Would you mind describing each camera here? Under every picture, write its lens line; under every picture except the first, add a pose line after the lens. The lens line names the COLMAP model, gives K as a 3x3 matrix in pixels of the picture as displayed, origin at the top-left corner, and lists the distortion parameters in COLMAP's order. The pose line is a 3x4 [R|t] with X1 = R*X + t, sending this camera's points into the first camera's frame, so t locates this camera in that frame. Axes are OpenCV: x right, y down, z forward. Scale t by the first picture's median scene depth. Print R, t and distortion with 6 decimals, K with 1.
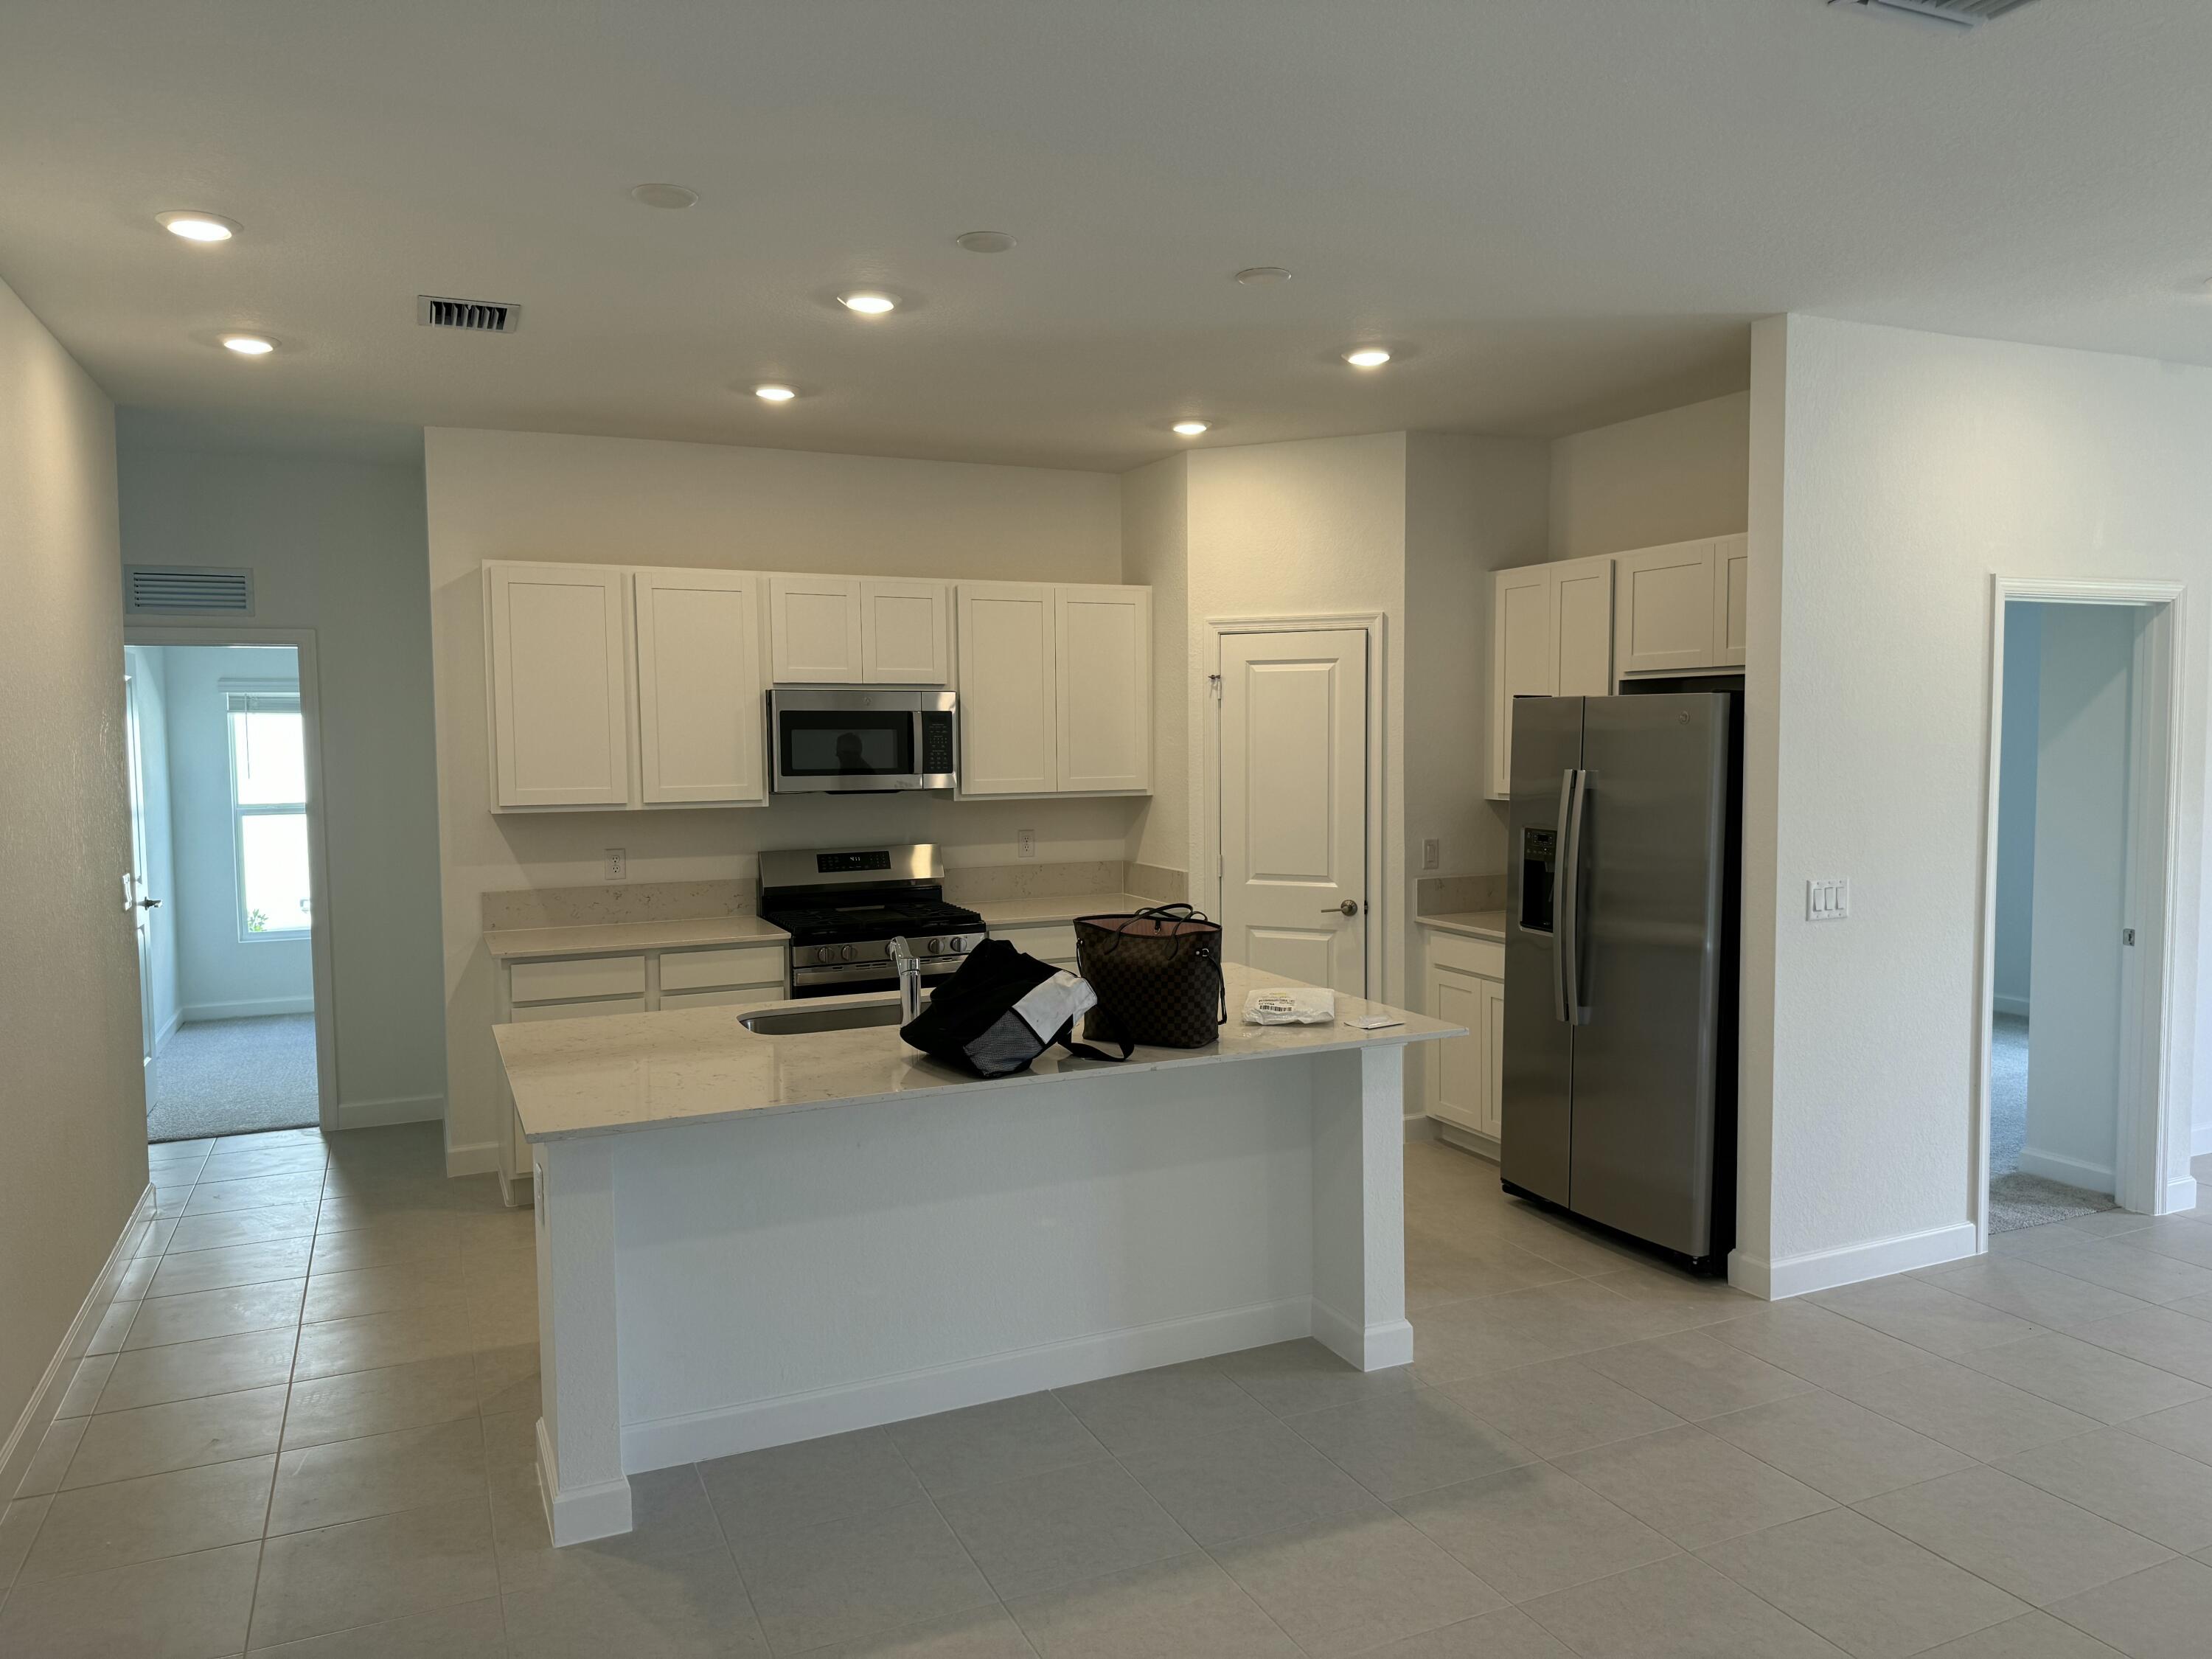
lens RADIAL K [[1618.7, 0, 1115.8], [0, 1618.7, 829.3], [0, 0, 1]] dist [0.063175, -0.085936]
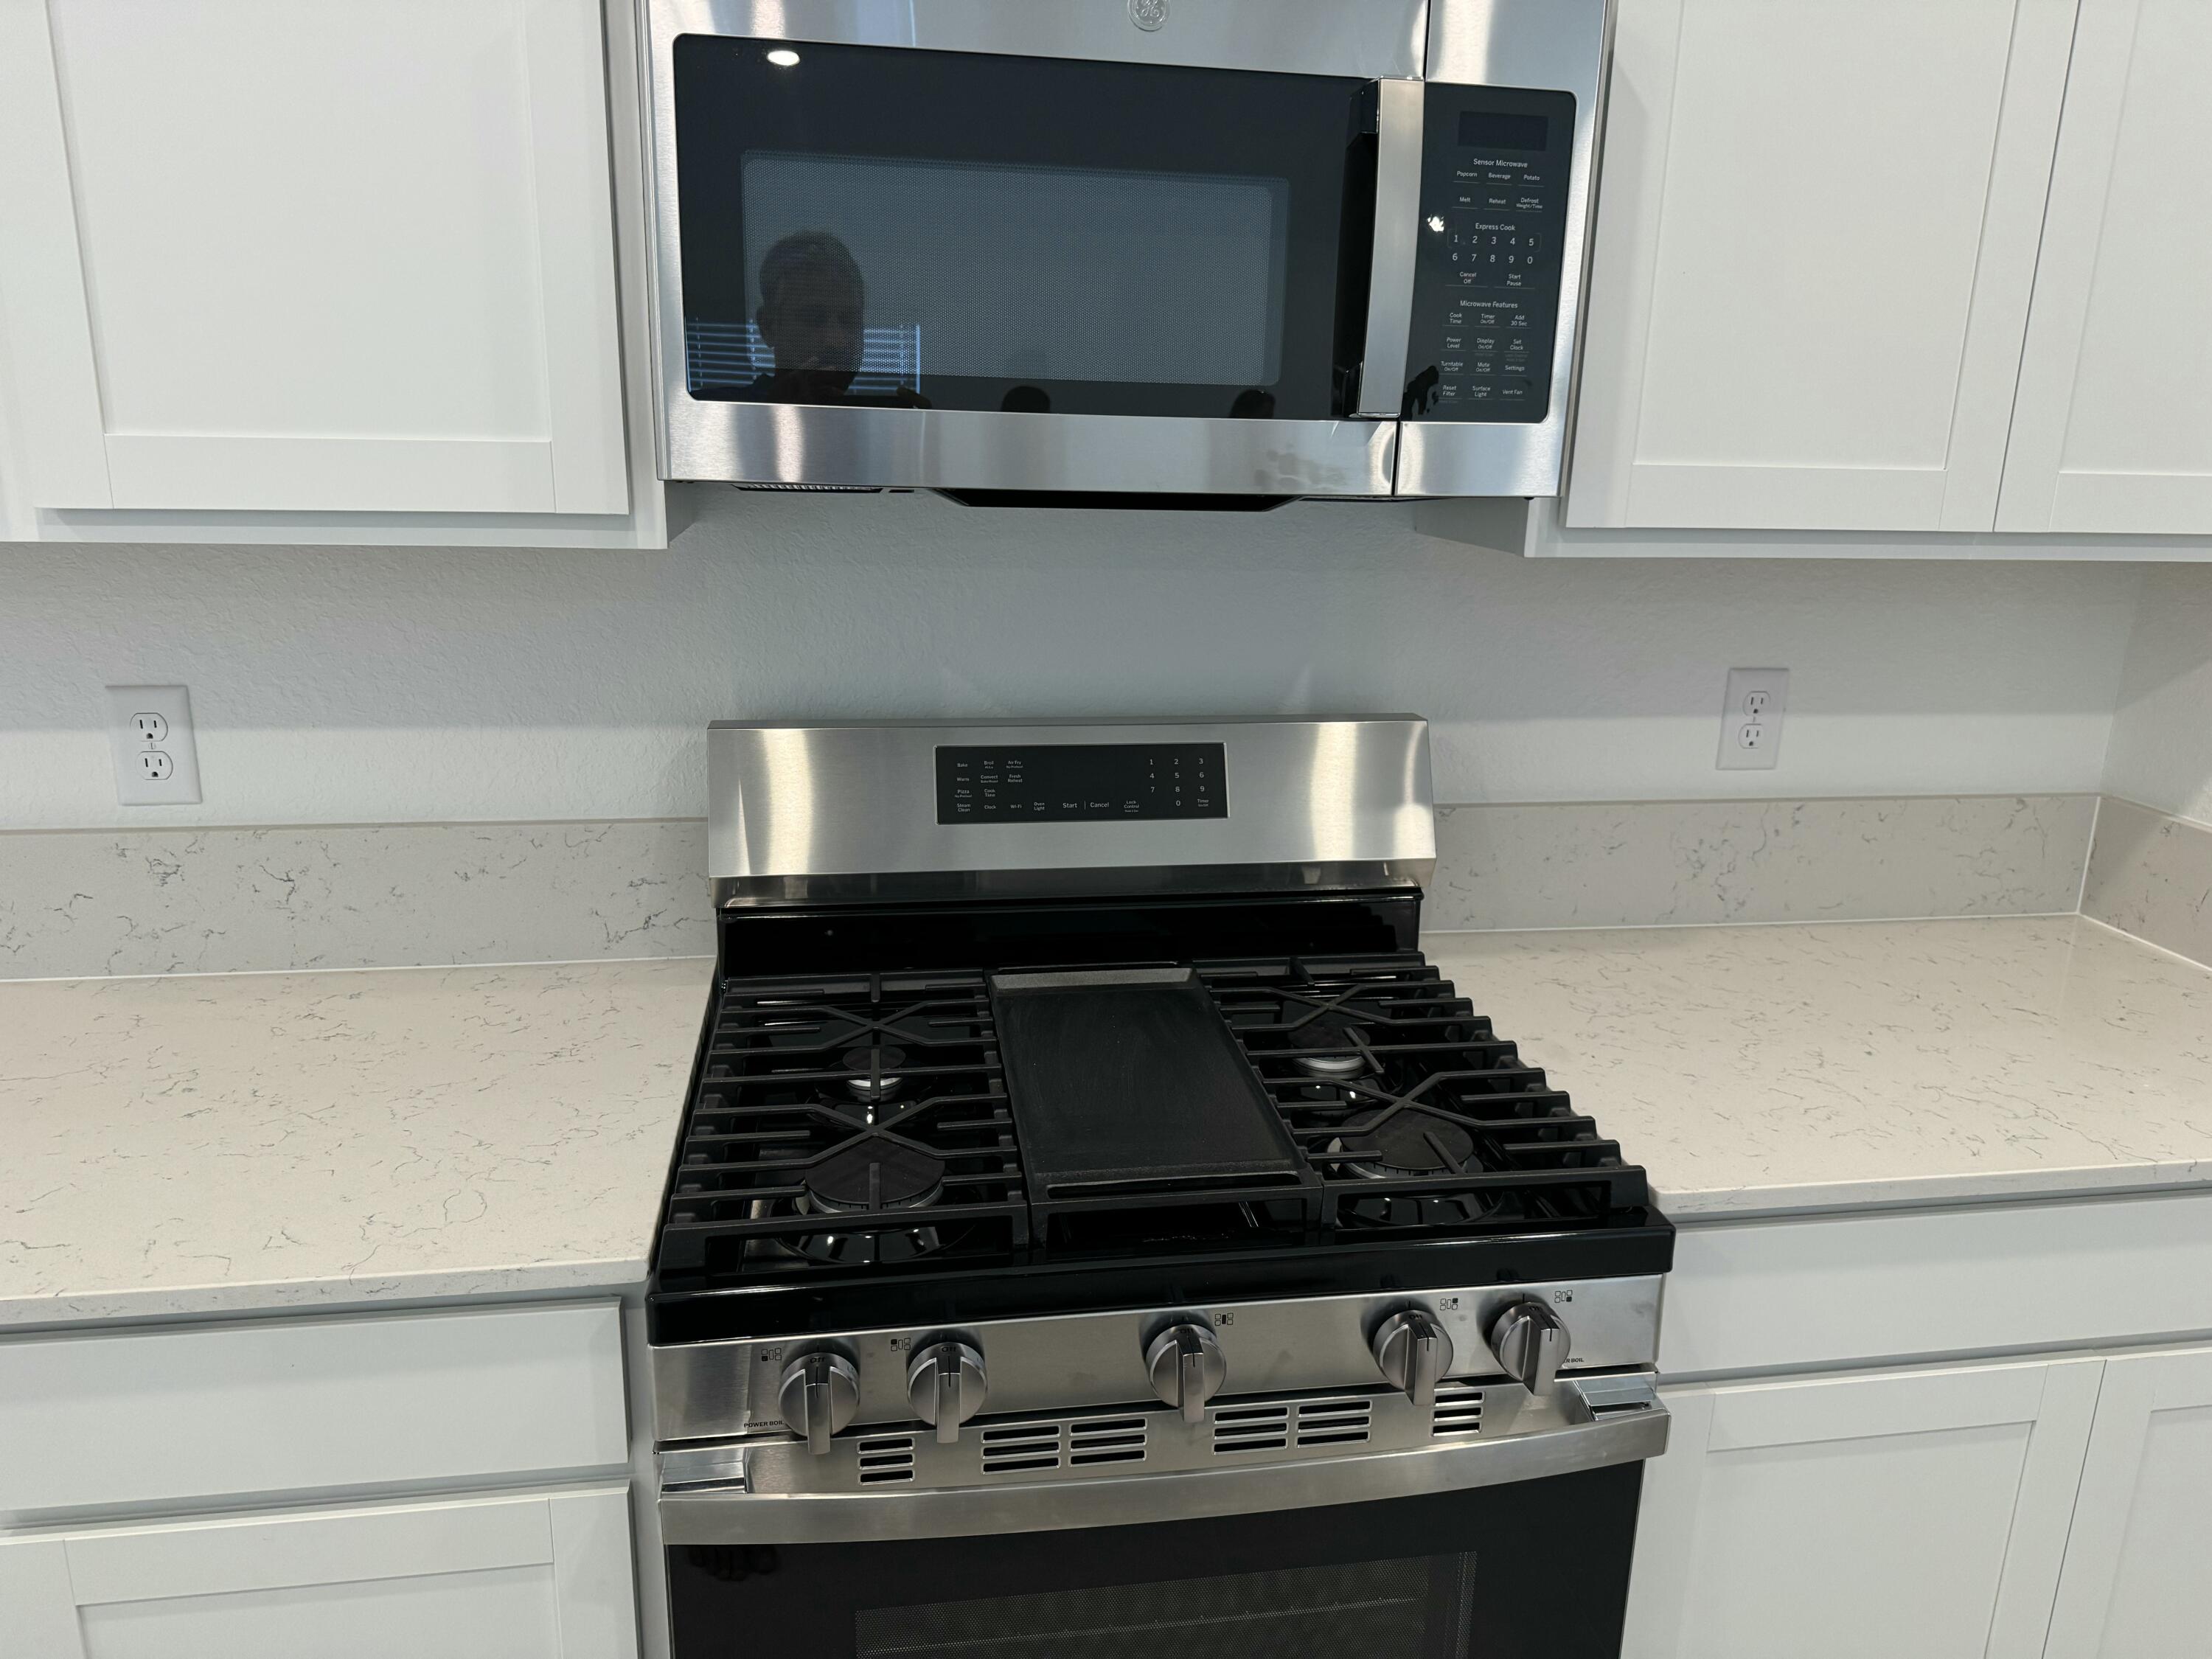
lens RADIAL K [[1618.7, 0, 1115.8], [0, 1618.7, 829.3], [0, 0, 1]] dist [0.063175, -0.085936]
pose [[0.969317, 0.090748, -0.228449, -0.100168], [-0.046851, 0.980528, 0.190709, -0.020921], [0.241307, -0.174155, 0.954694, 0.770417]]
